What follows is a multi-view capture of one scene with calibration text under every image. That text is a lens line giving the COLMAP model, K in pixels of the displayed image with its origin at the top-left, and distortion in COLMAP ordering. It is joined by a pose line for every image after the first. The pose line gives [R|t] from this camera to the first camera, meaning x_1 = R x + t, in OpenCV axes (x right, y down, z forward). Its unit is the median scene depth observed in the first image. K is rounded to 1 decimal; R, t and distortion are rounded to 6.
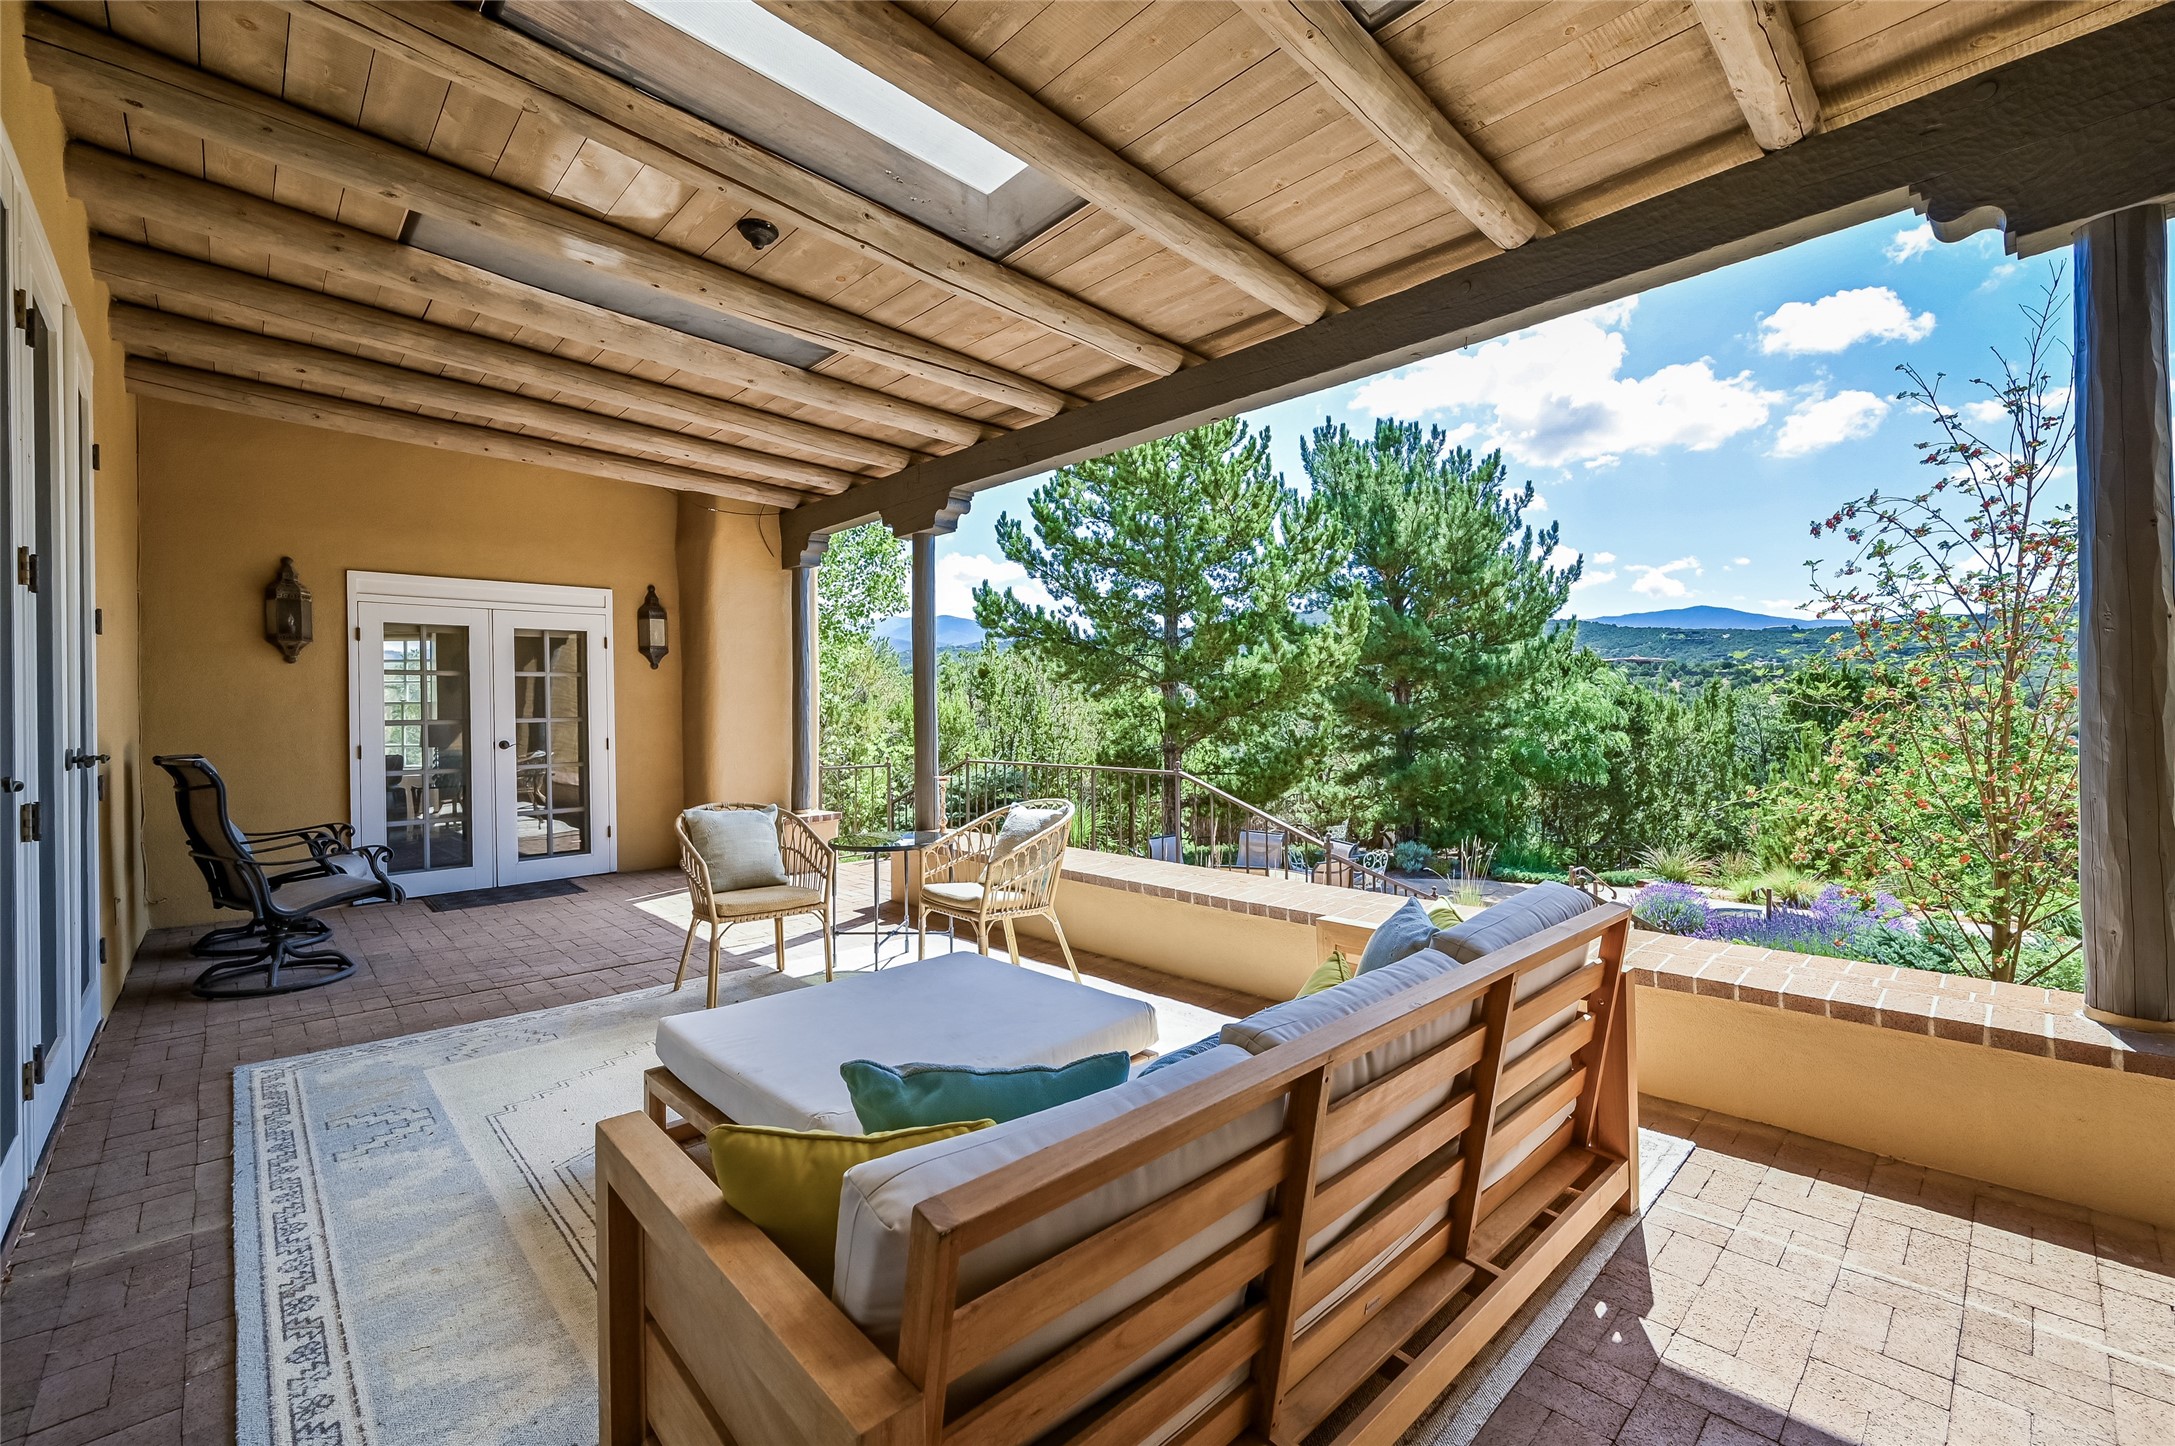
lens RADIAL K [[890.8, 0, 1086.3], [0, 890.8, 727.6], [0, 0, 1]] dist [0.000183, 0.000011]
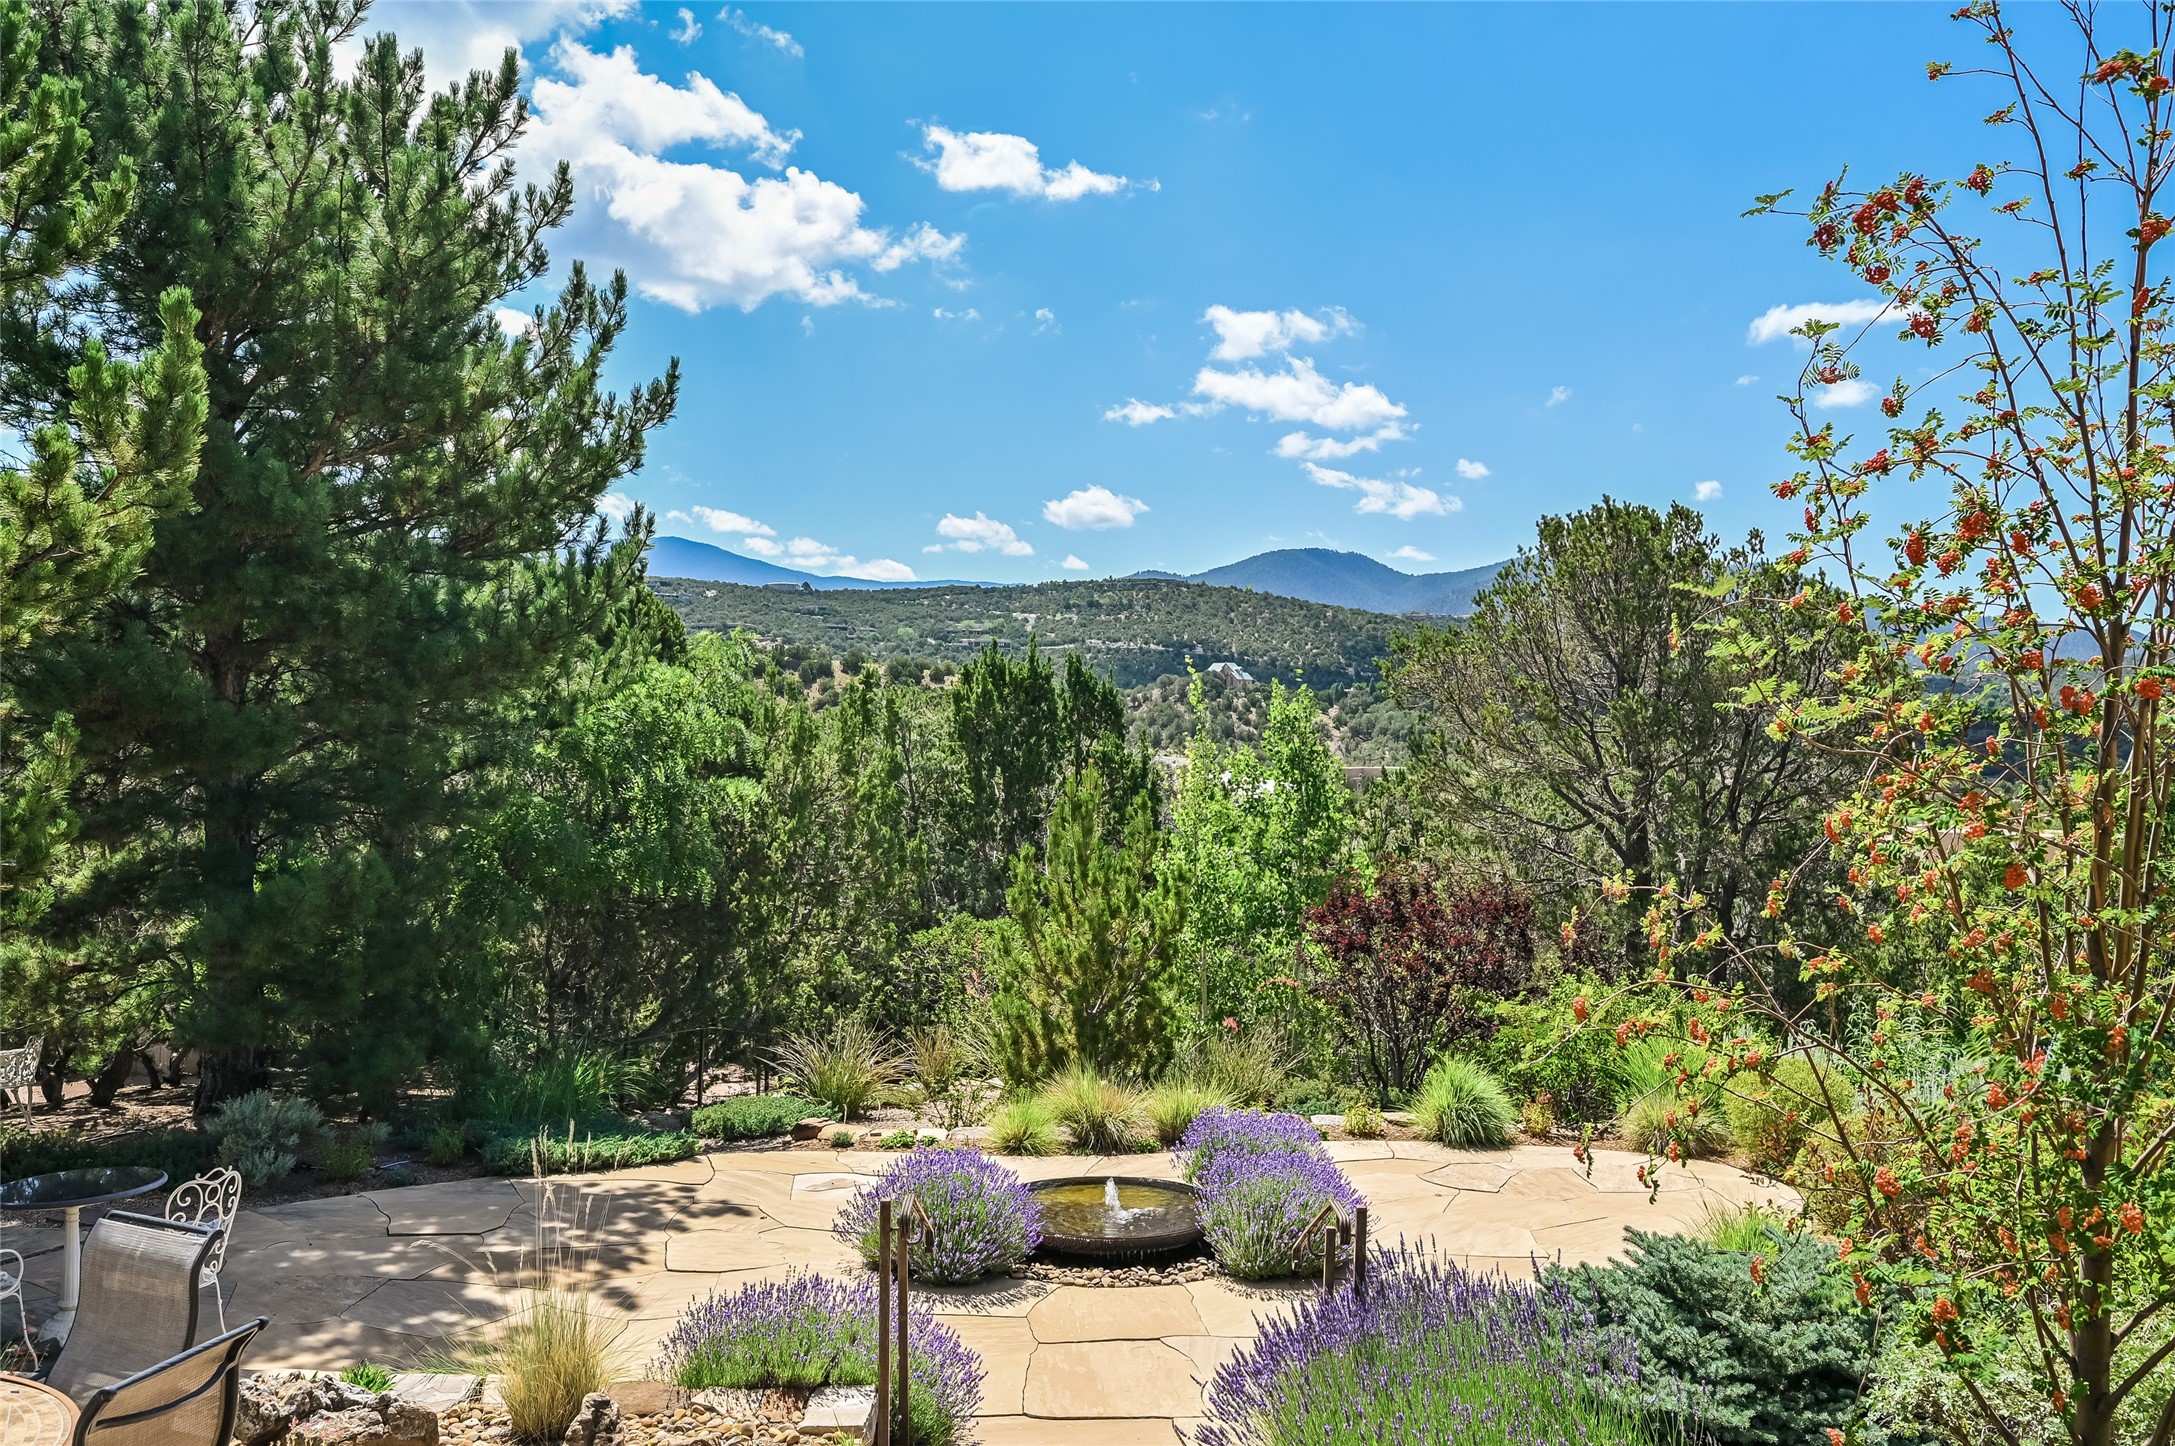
lens RADIAL K [[1858.6, 0, 1088.5], [0, 1858.6, 722.2], [0, 0, 1]] dist [-0.007921, -0.001742]
pose [[0.672970, 0.016206, 0.739492, 0.037507], [-0.004566, 0.999832, -0.017756, -0.007864], [-0.739656, 0.008572, 0.672931, 0.259800]]
